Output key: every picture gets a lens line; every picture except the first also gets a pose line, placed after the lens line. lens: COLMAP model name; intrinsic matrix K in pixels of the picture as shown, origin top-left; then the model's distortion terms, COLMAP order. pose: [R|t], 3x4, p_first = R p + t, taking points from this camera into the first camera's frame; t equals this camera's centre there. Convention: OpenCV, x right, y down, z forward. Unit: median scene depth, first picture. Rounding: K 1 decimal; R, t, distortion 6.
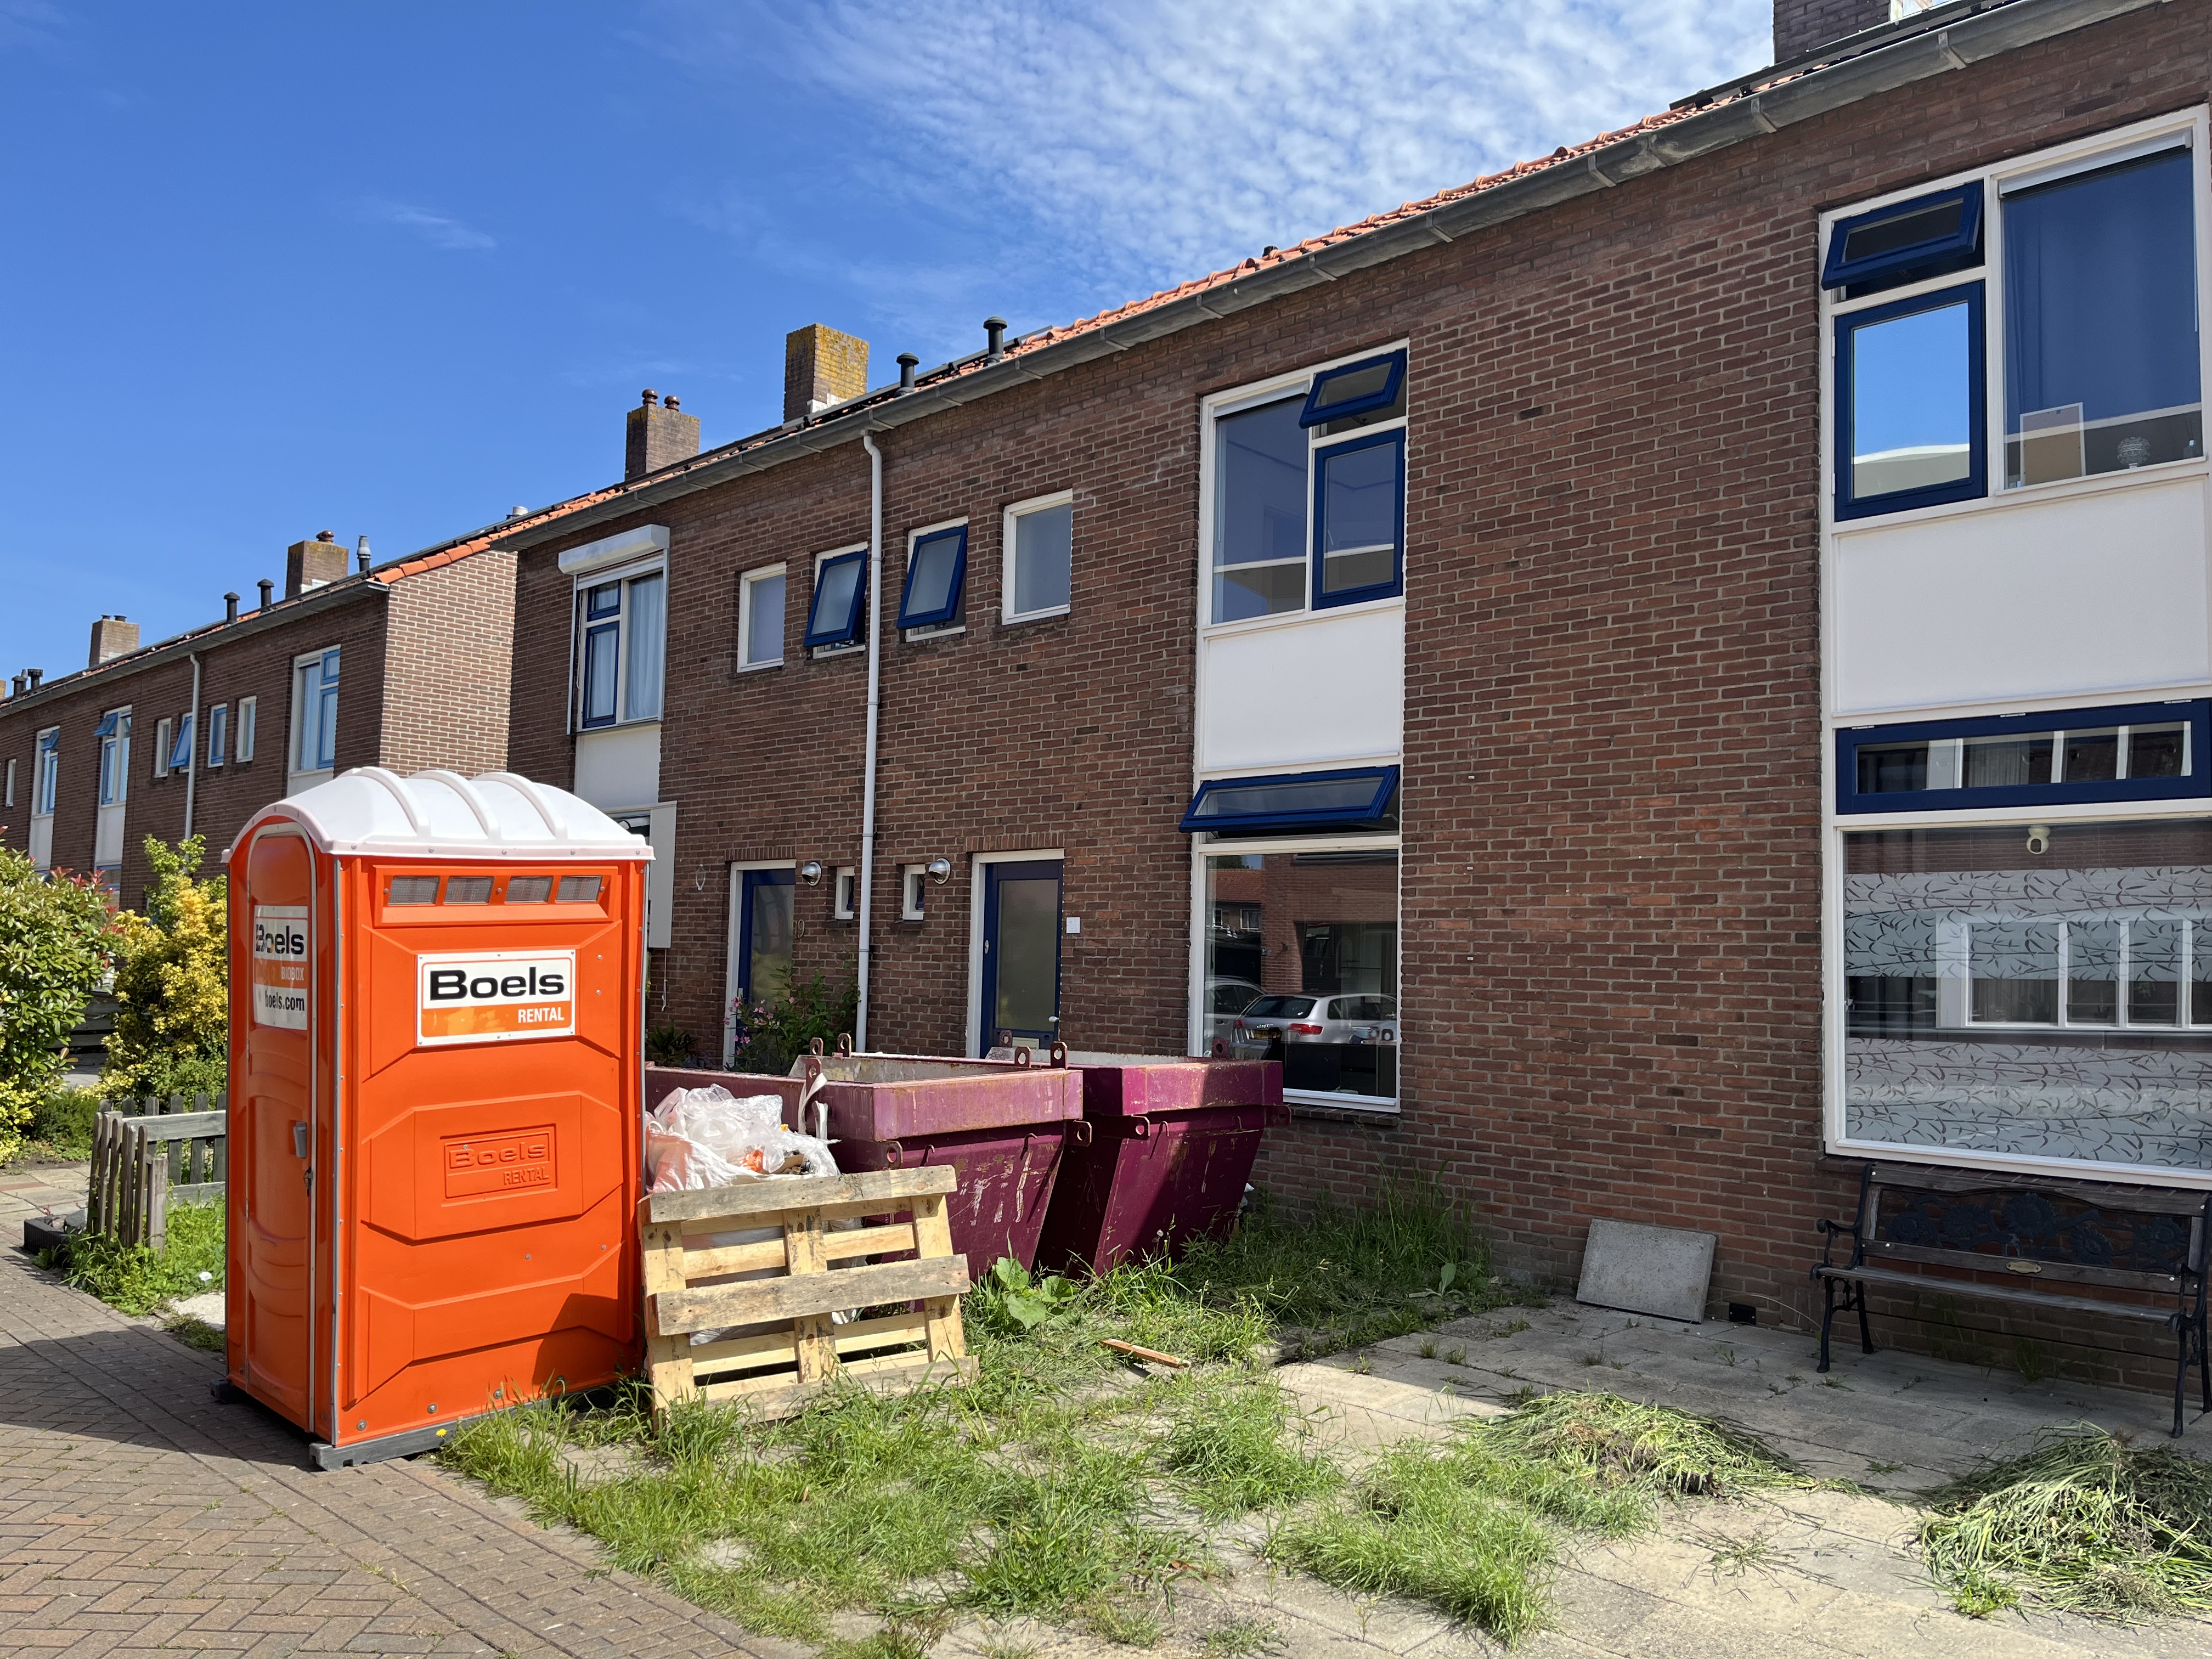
lens RADIAL K [[1669.3, 0, 1101.4], [0, 1669.3, 848.8], [0, 0, 1]] dist [0.064779, -0.092066]
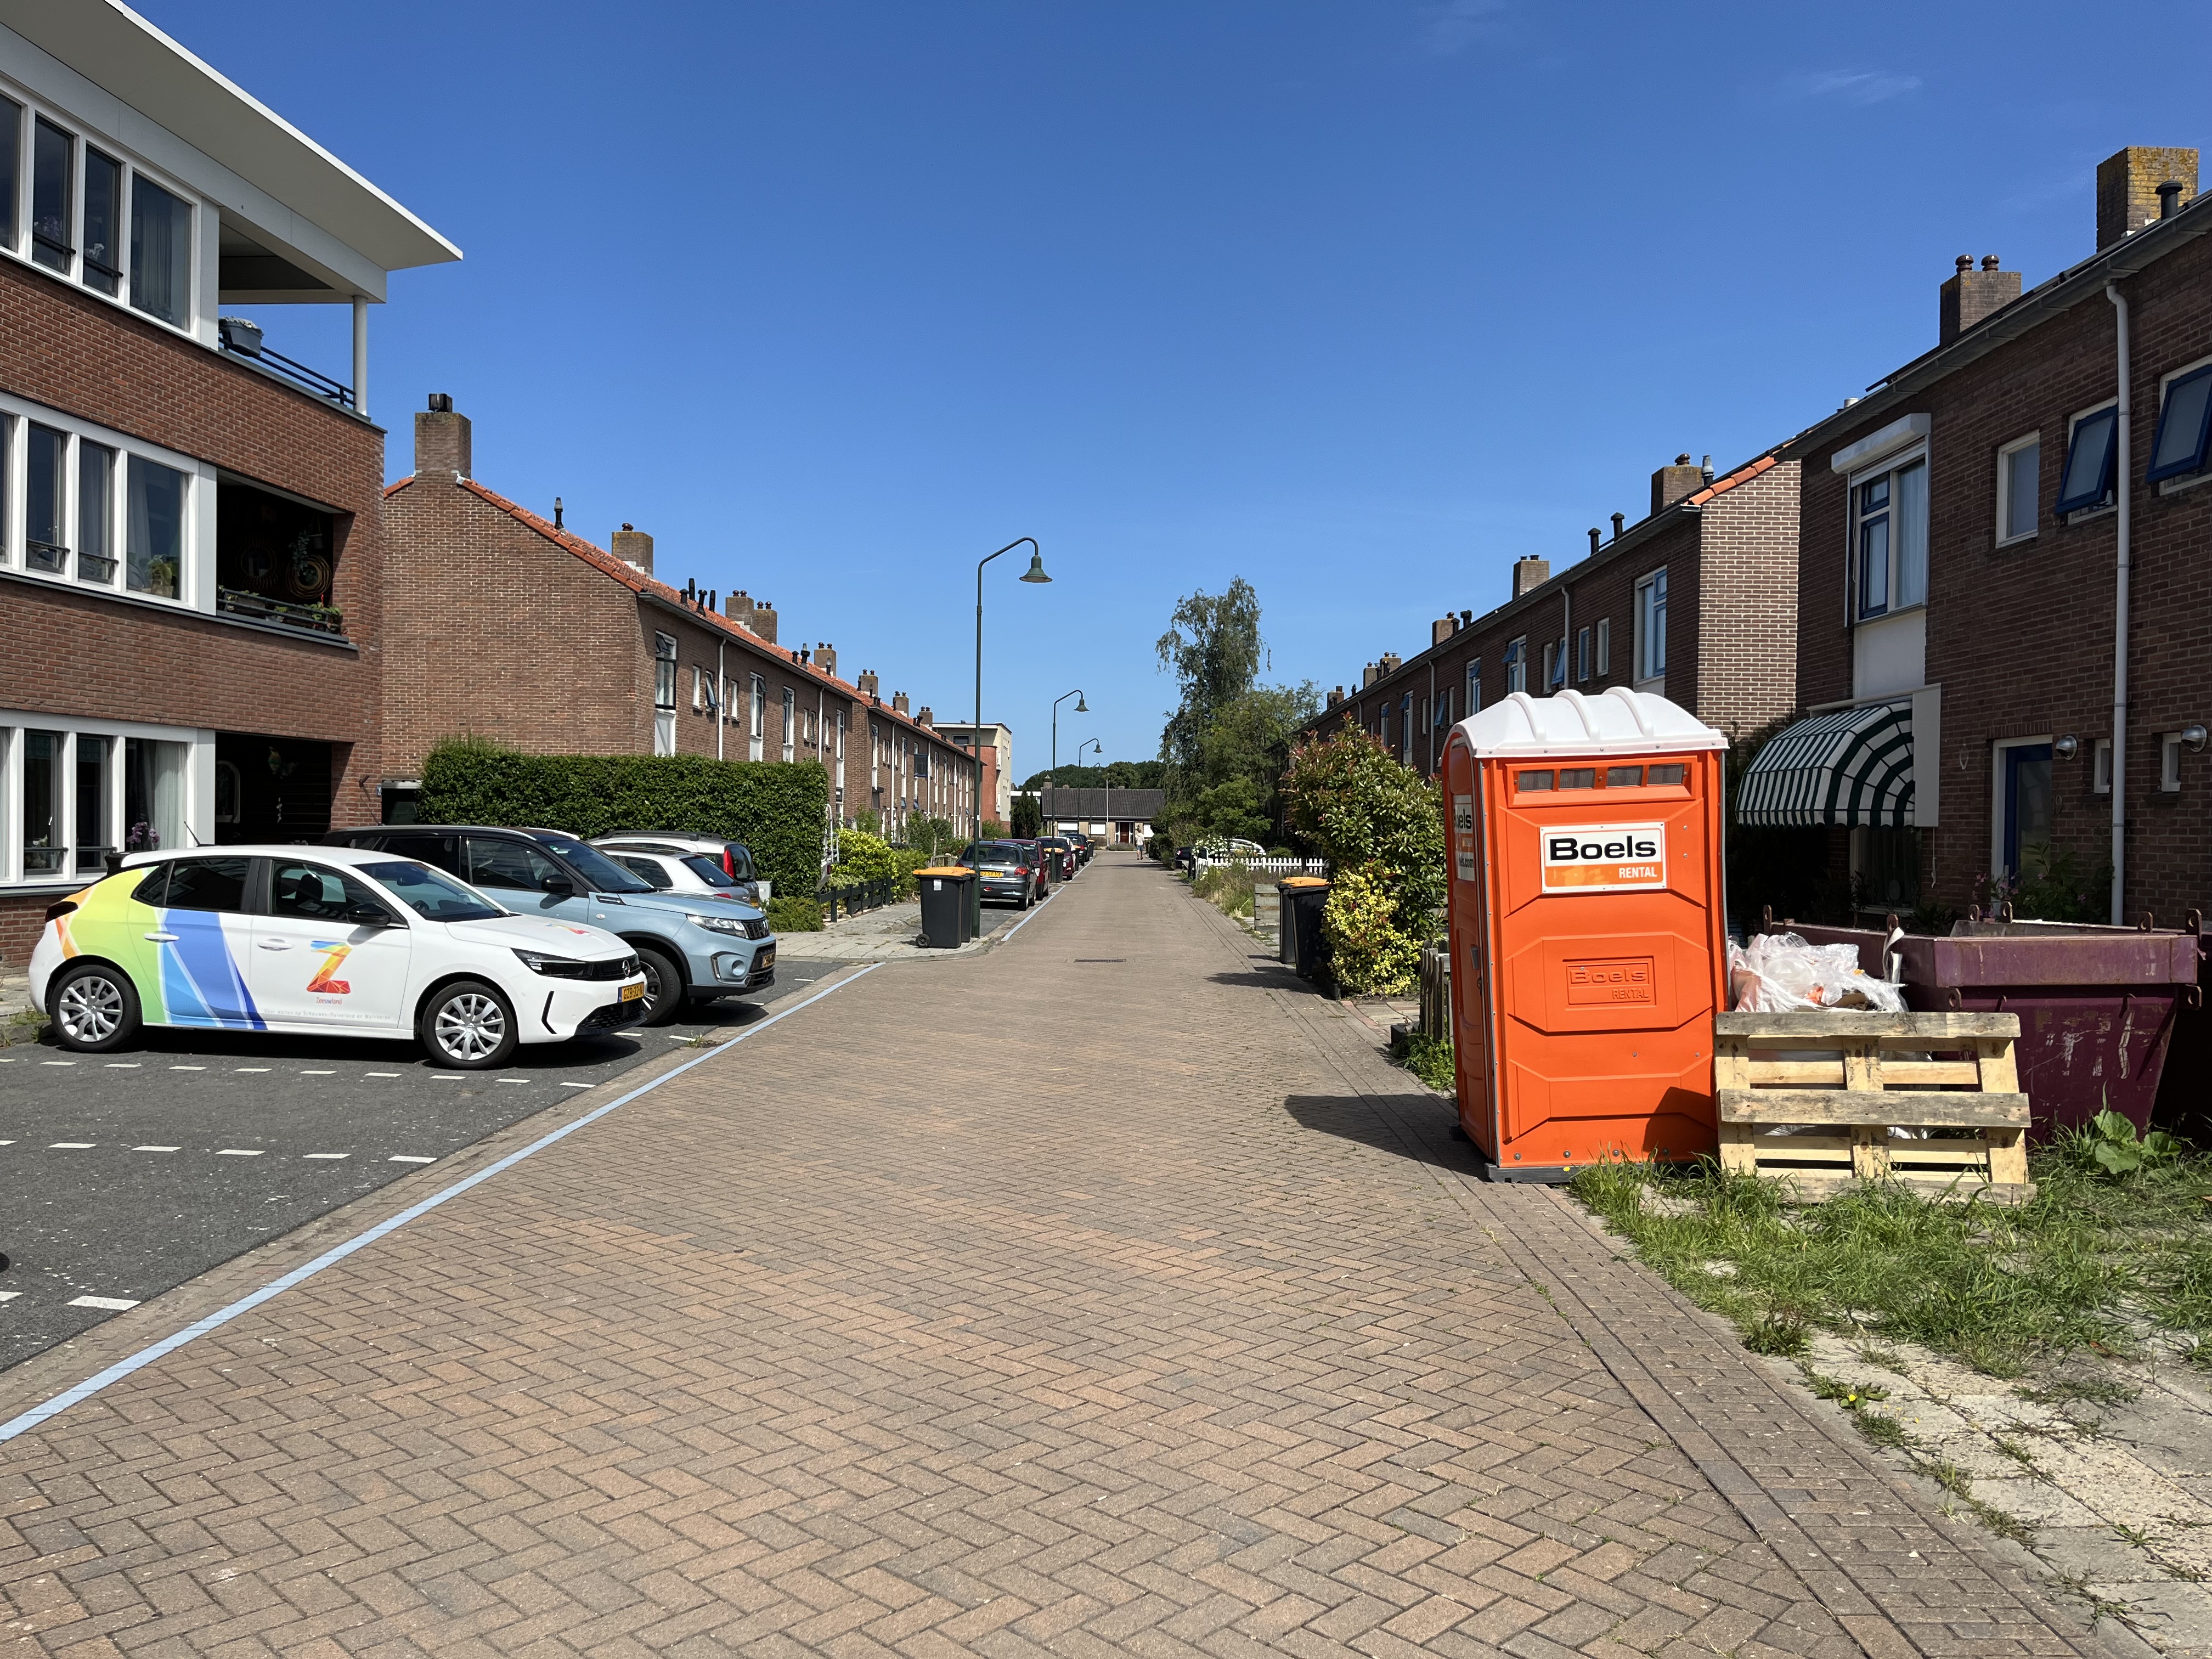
lens RADIAL K [[1669.3, 0, 1097.9], [0, 1669.3, 843.1], [0, 0, 1]] dist [0.064779, -0.092066]
pose [[0.688727, -0.011333, -0.724932, 0.251822], [0.055929, 0.997729, 0.037538, 0.002981], [0.722860, -0.066398, 0.687797, -0.154569]]
